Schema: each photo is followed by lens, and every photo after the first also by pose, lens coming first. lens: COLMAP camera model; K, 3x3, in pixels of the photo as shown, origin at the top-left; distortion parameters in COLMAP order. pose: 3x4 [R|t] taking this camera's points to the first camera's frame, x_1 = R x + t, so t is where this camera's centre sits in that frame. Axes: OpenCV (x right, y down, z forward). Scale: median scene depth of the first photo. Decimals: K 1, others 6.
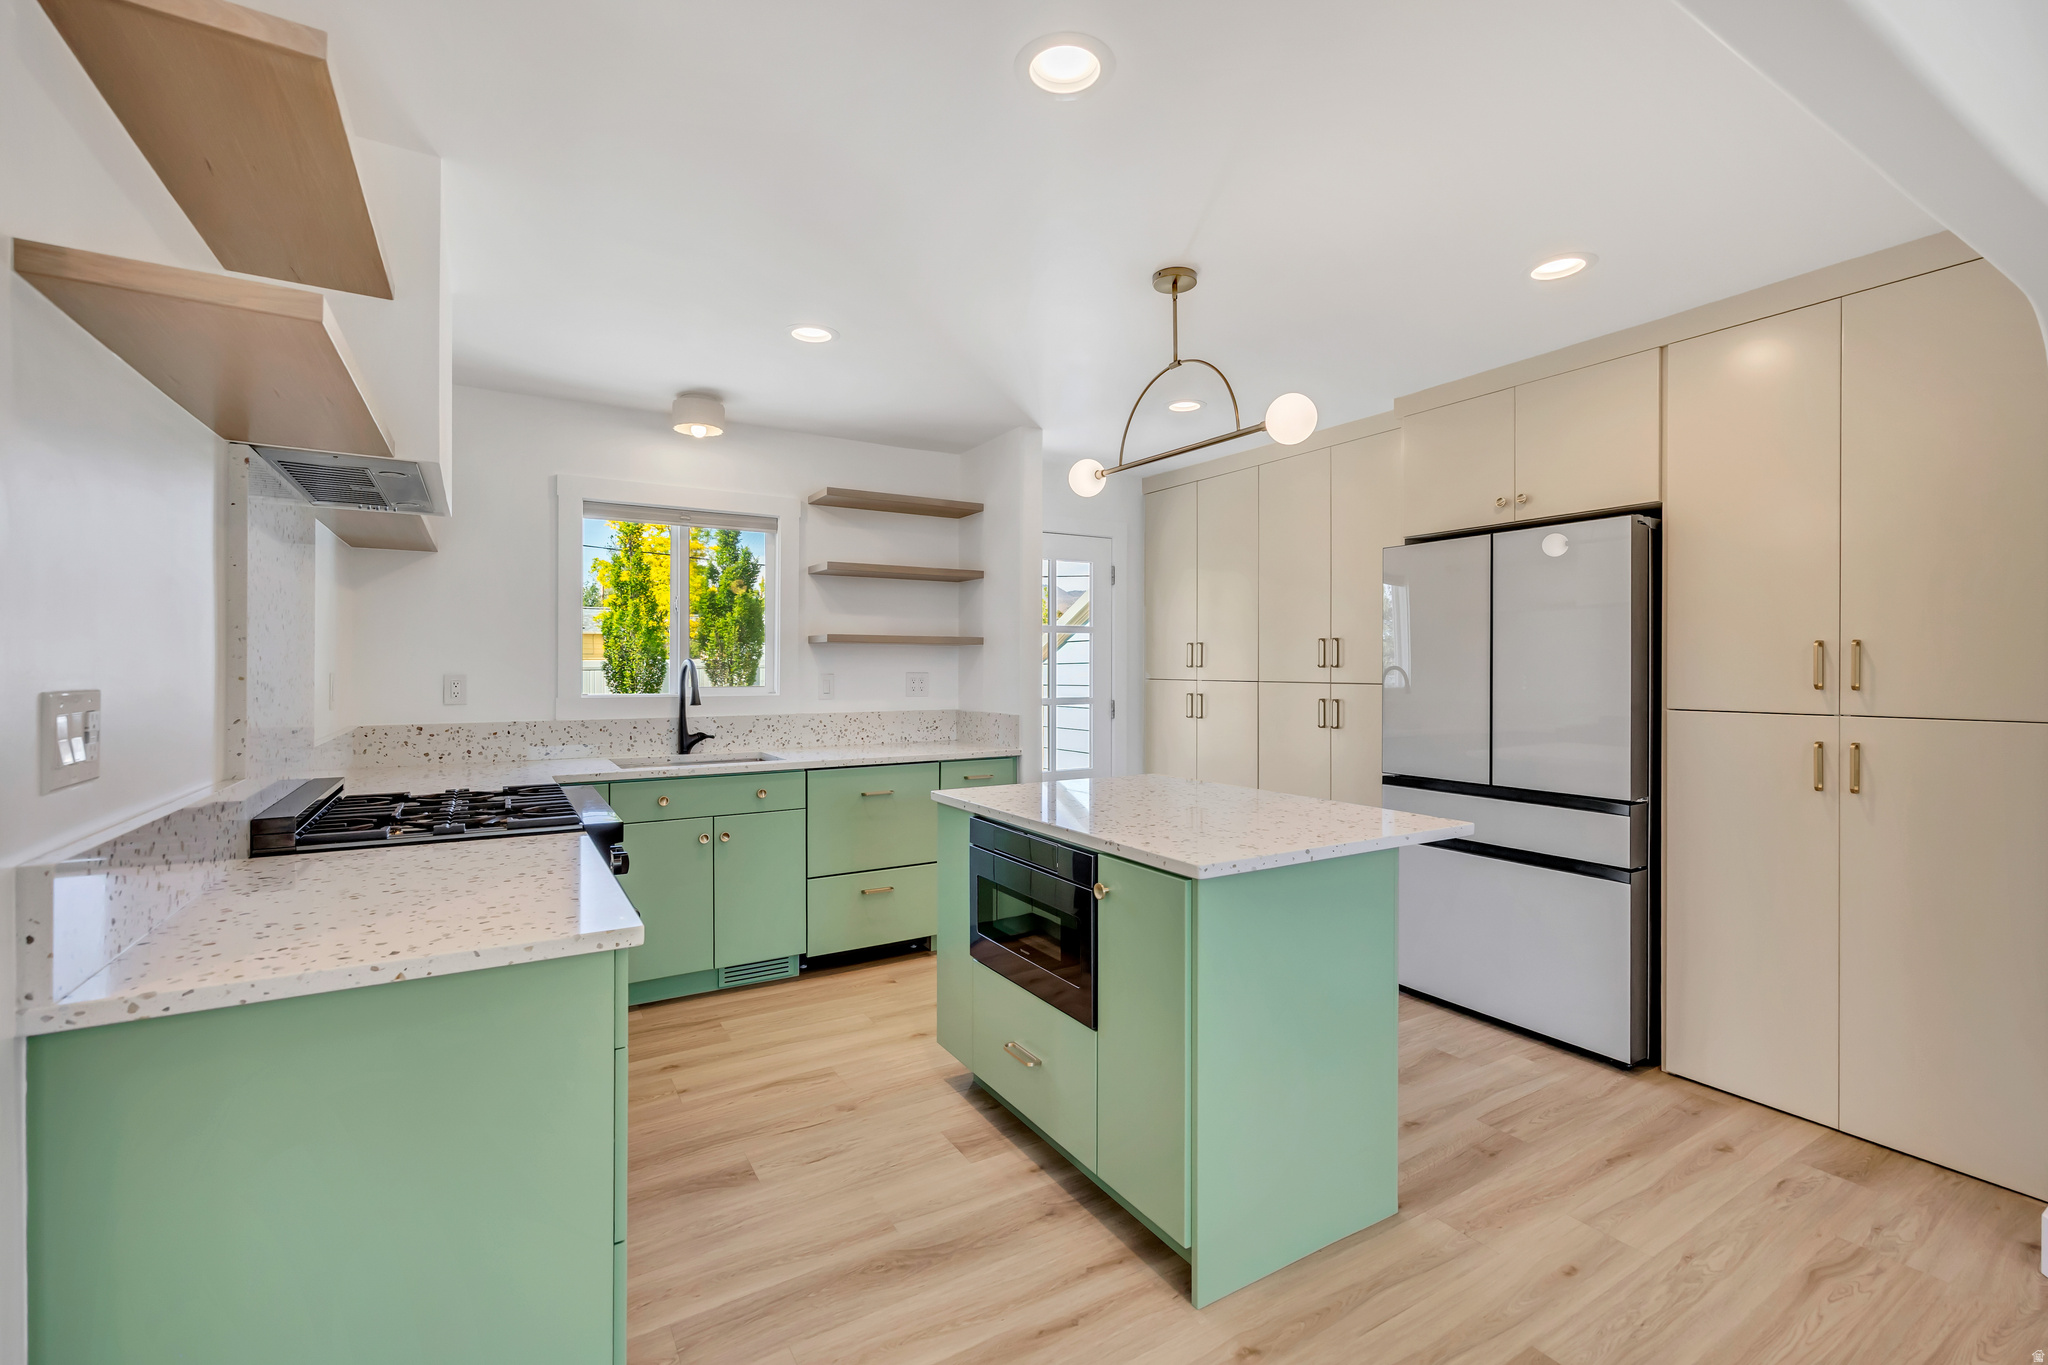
lens RADIAL K [[885.8, 0, 1016.2], [0, 885.8, 670.8], [0, 0, 1]] dist [-0.006534, 0.001336]
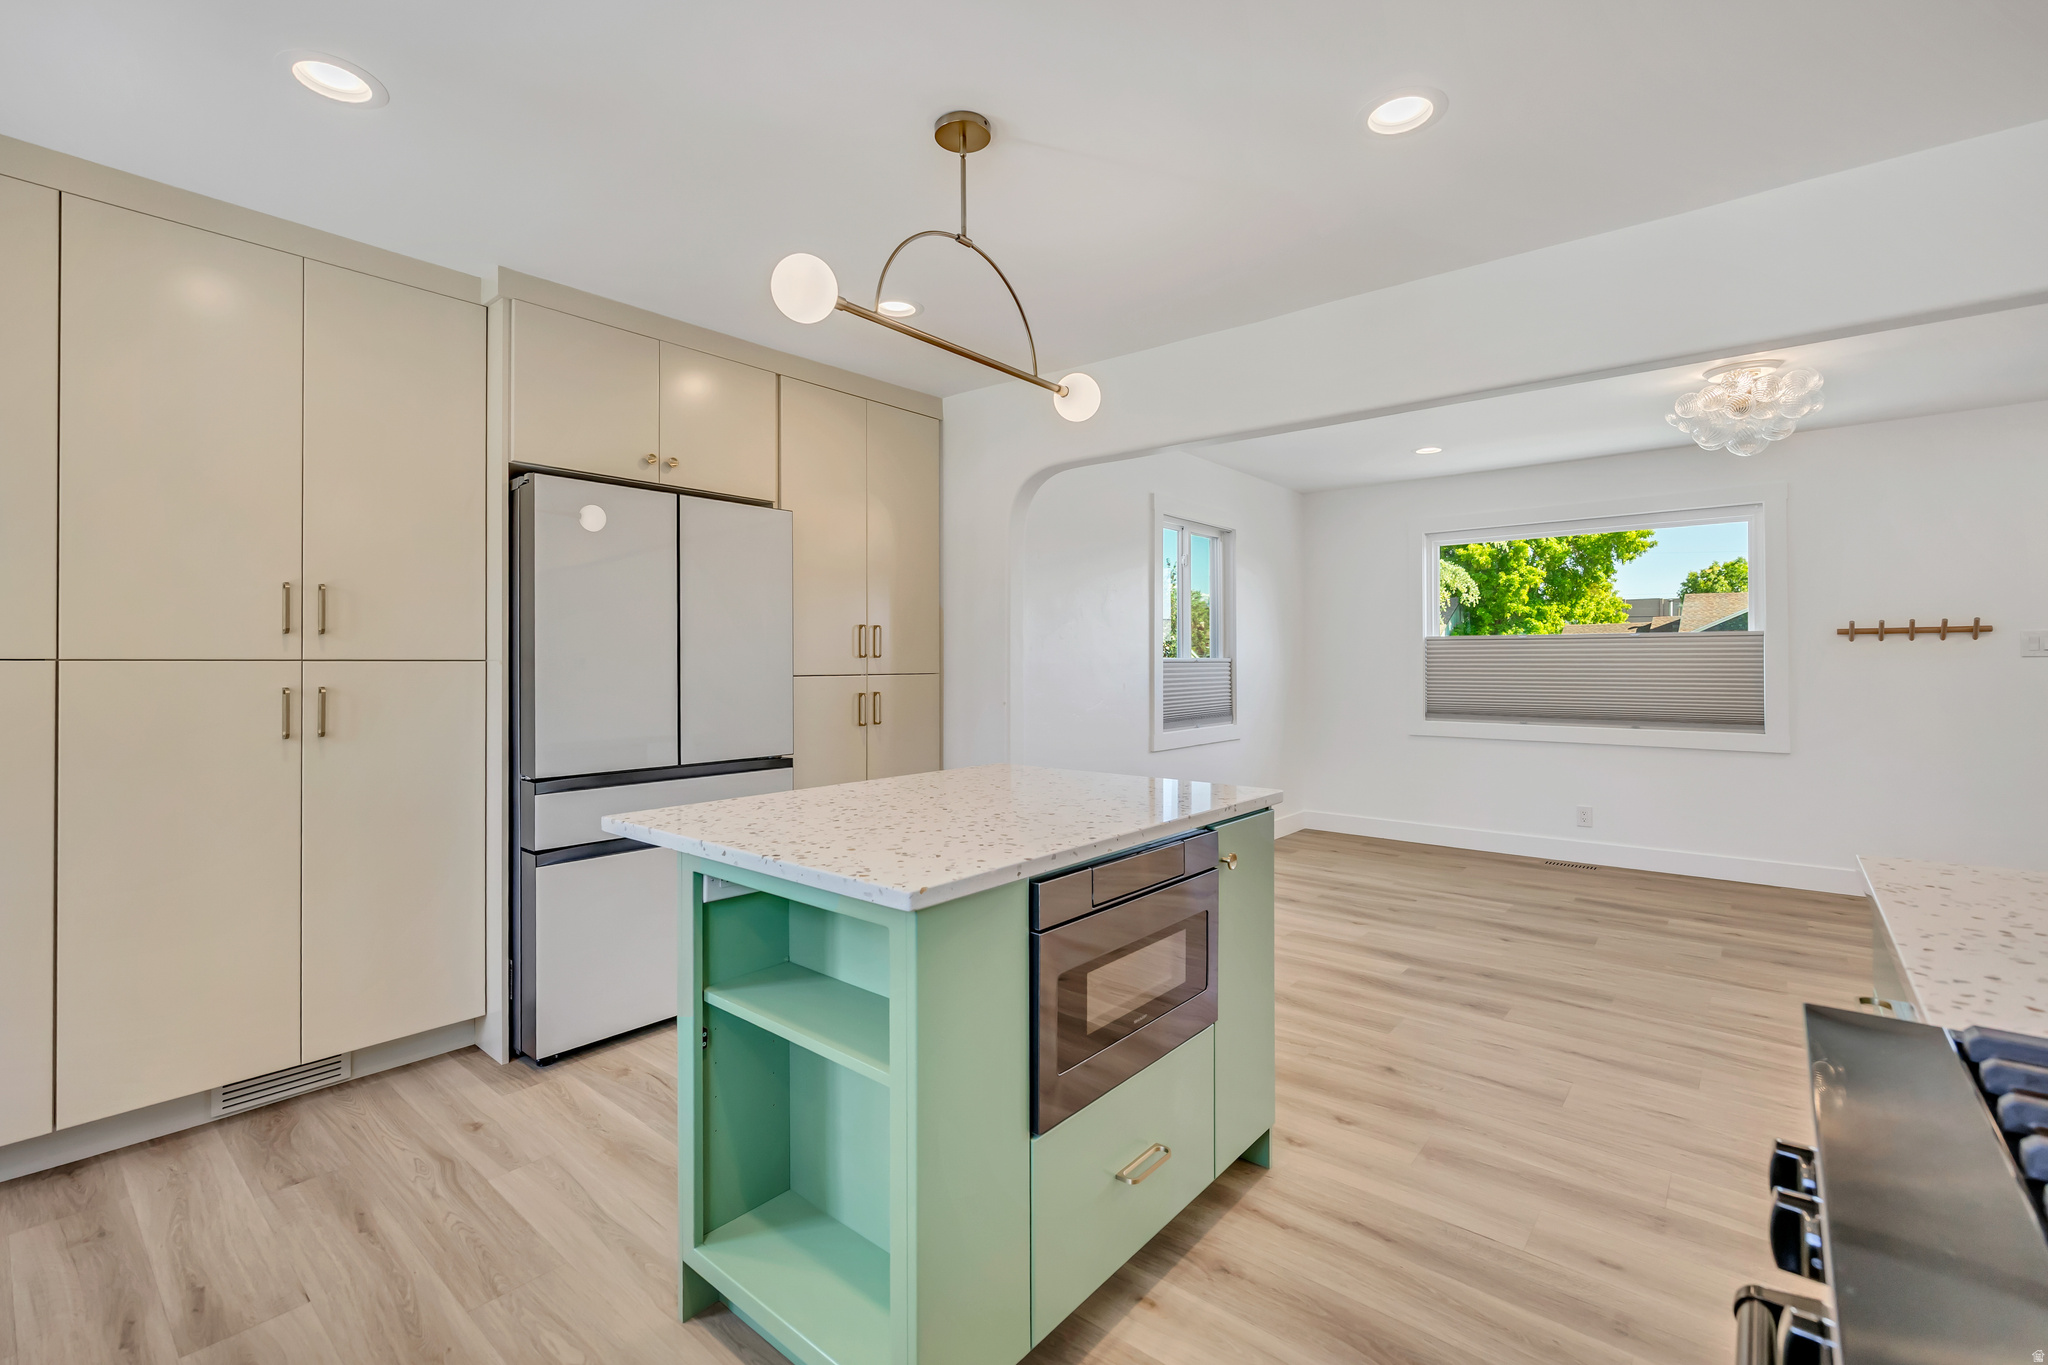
lens RADIAL K [[885.8, 0, 1020.5], [0, 885.8, 661.6], [0, 0, 1]] dist [-0.006534, 0.001336]
pose [[-0.322910, 0.001334, 0.946429, -0.501362], [0.006333, 0.999980, 0.000751, 0.023886], [-0.946409, 0.006237, -0.322912, 1.046820]]
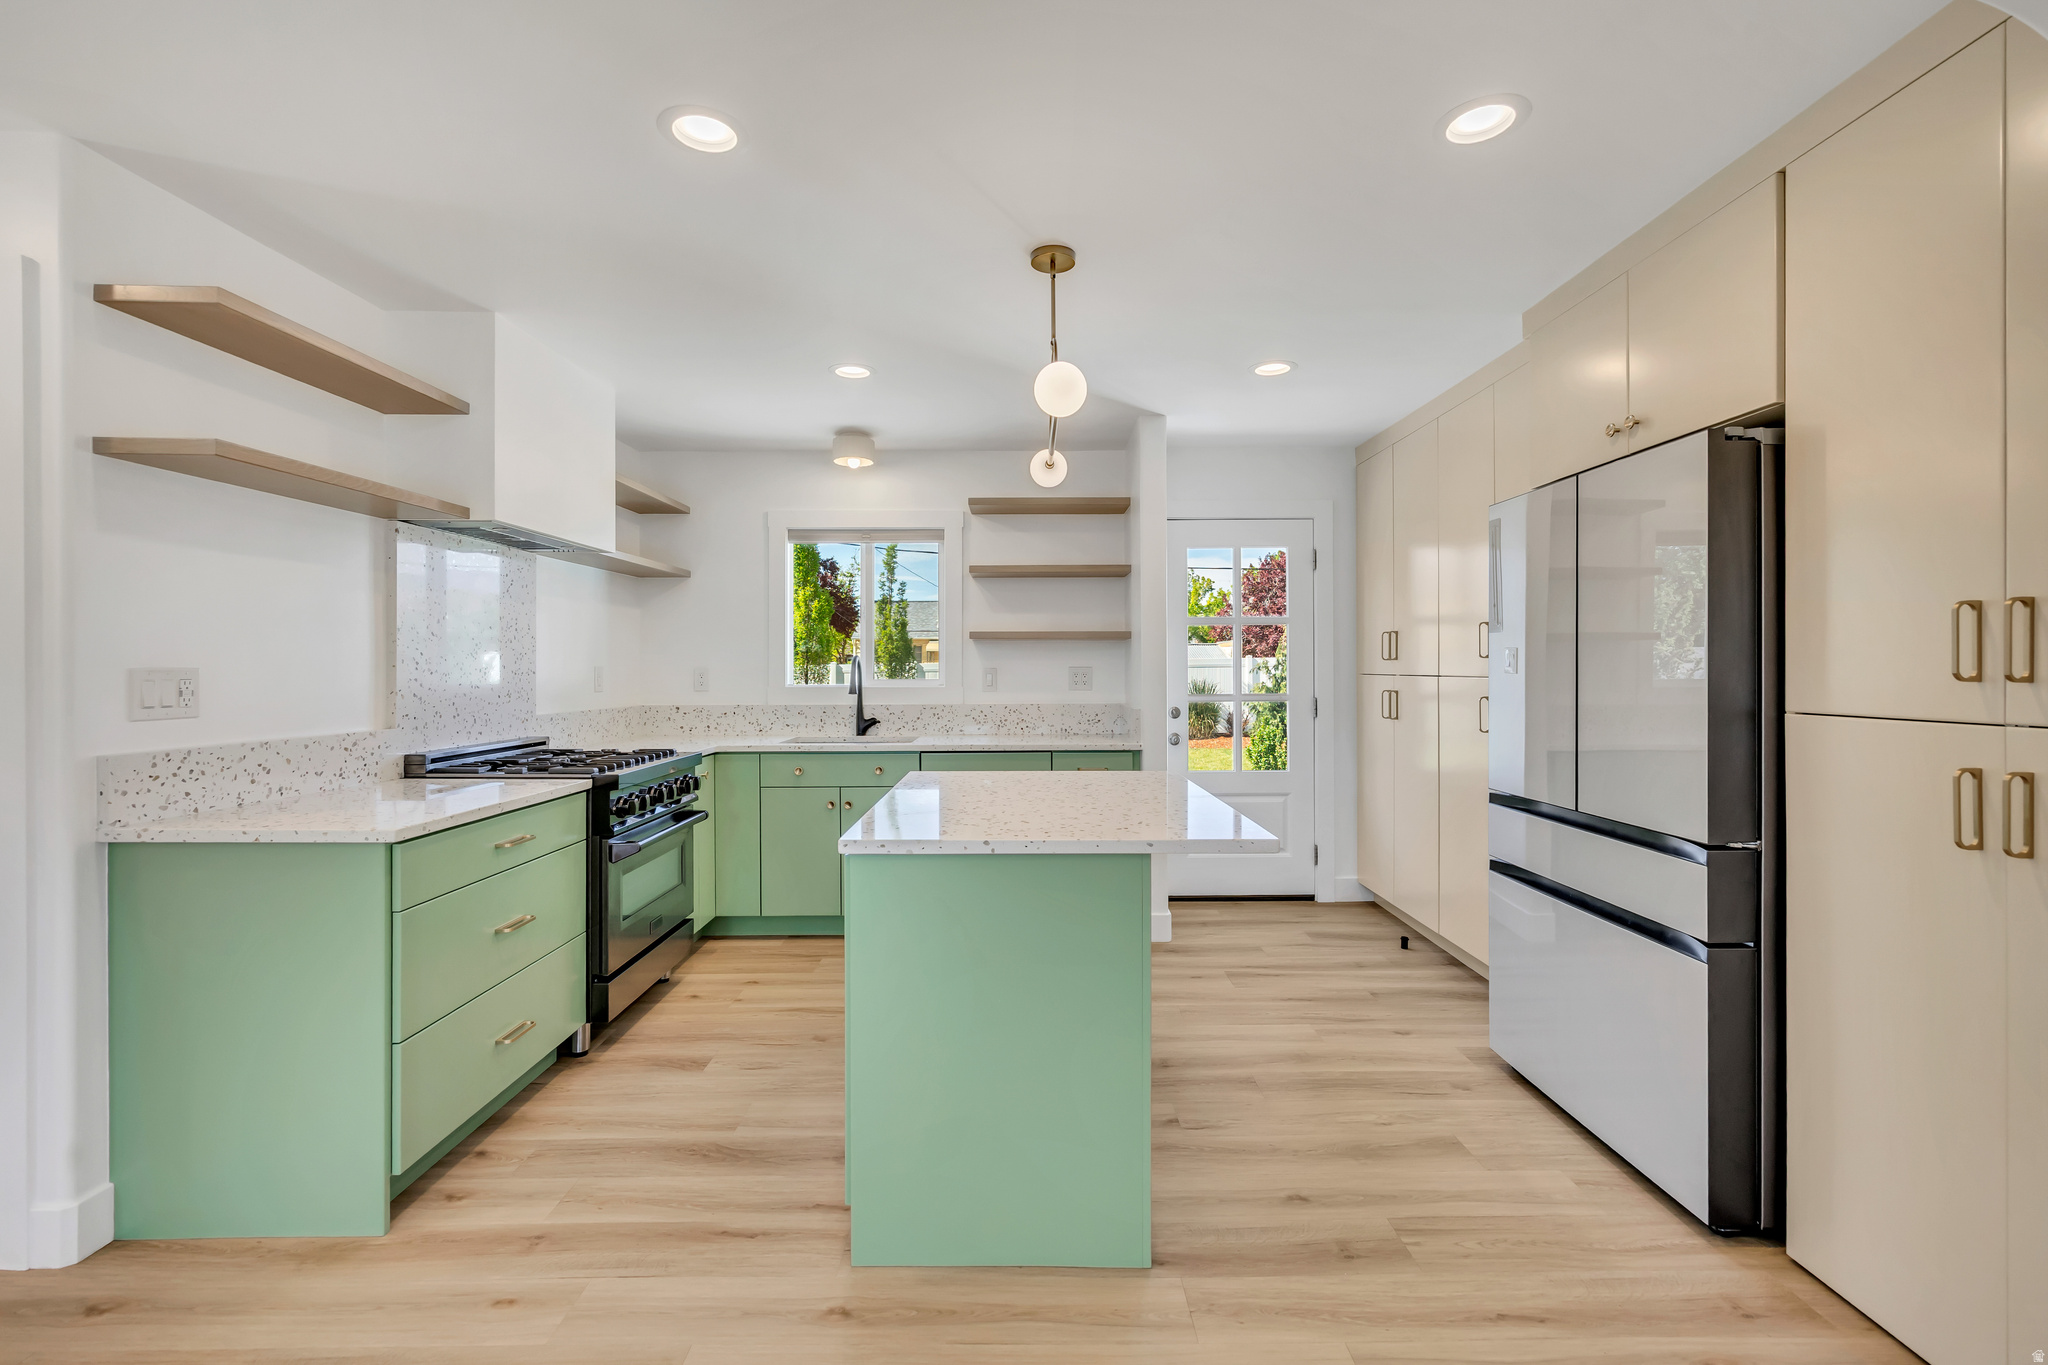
lens RADIAL K [[885.8, 0, 1021.2], [0, 885.8, 669.0], [0, 0, 1]] dist [-0.006534, 0.001336]
pose [[0.857375, -0.002173, -0.514688, 0.564528], [0.000707, 0.999995, -0.003044, 0.011767], [0.514692, 0.002246, 0.857372, 0.125429]]
